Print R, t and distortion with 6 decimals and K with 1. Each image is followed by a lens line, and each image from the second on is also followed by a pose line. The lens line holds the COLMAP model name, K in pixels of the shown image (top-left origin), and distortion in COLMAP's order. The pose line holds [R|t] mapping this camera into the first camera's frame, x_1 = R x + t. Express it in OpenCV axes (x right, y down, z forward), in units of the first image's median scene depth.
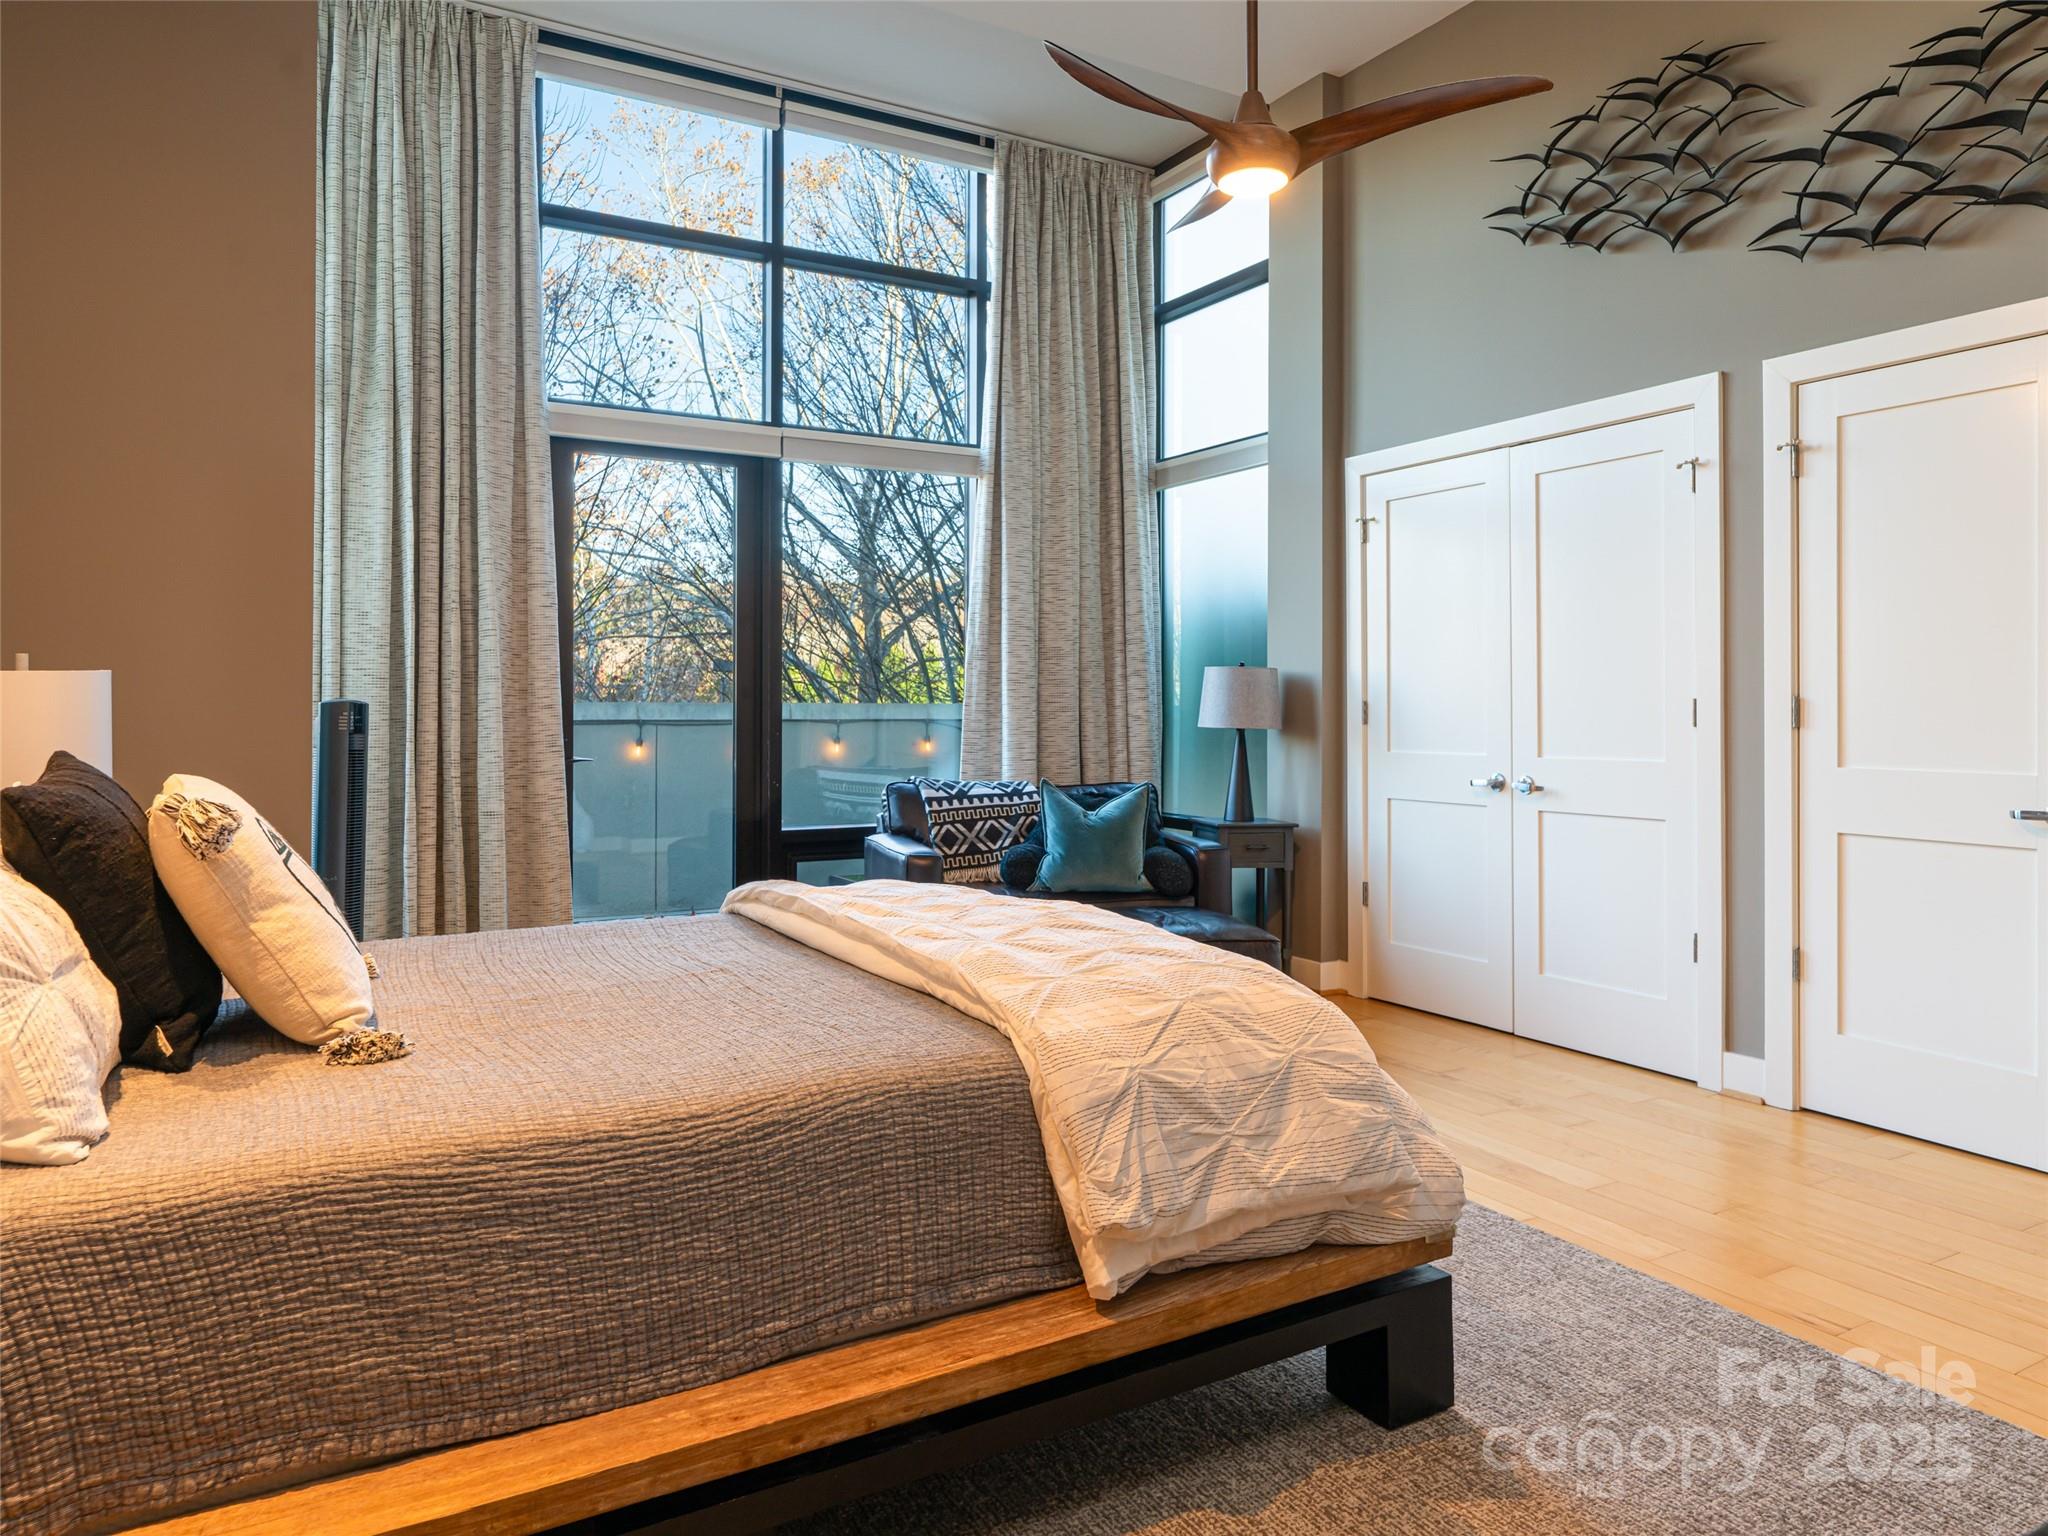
lens RADIAL K [[1305.2, 0, 1024.0], [0, 1305.2, 768.0], [0, 0, 1]] dist [-0.001679, -0.002180]
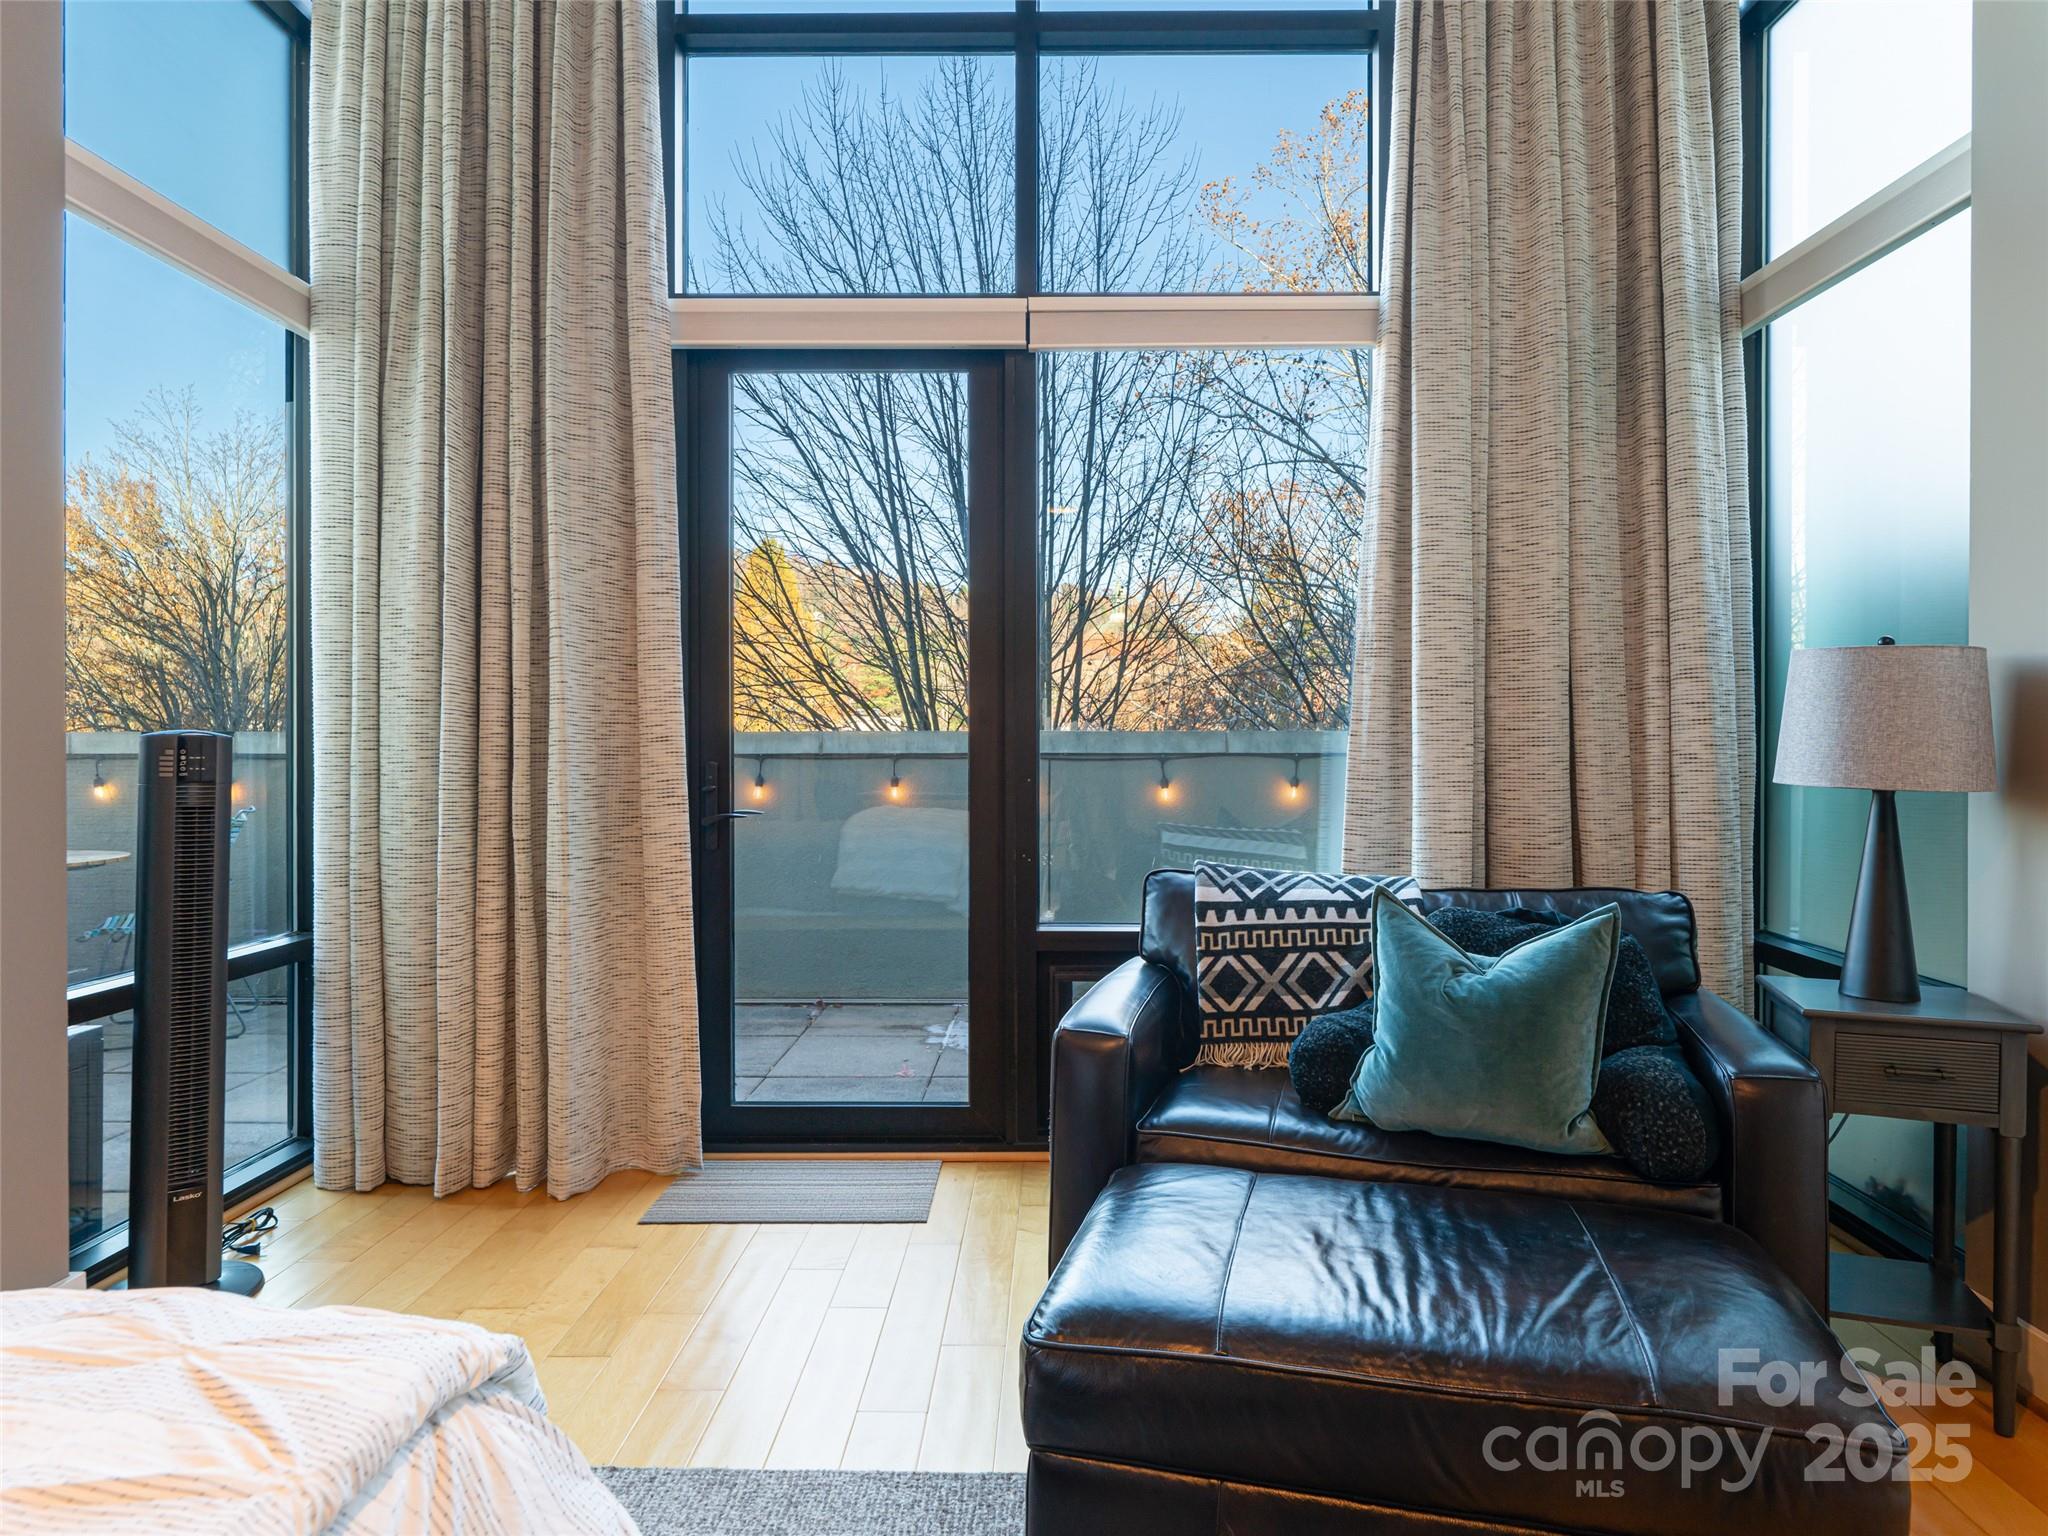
lens RADIAL K [[1280.4, 0, 1024.0], [0, 1280.4, 768.0], [0, 0, 1]] dist [-0.003441, 0.000907]
pose [[0.868366, 0.010706, -0.495808, 0.112914], [-0.020797, 0.999674, -0.014838, -0.021526], [0.495487, 0.023196, 0.868306, 0.426320]]
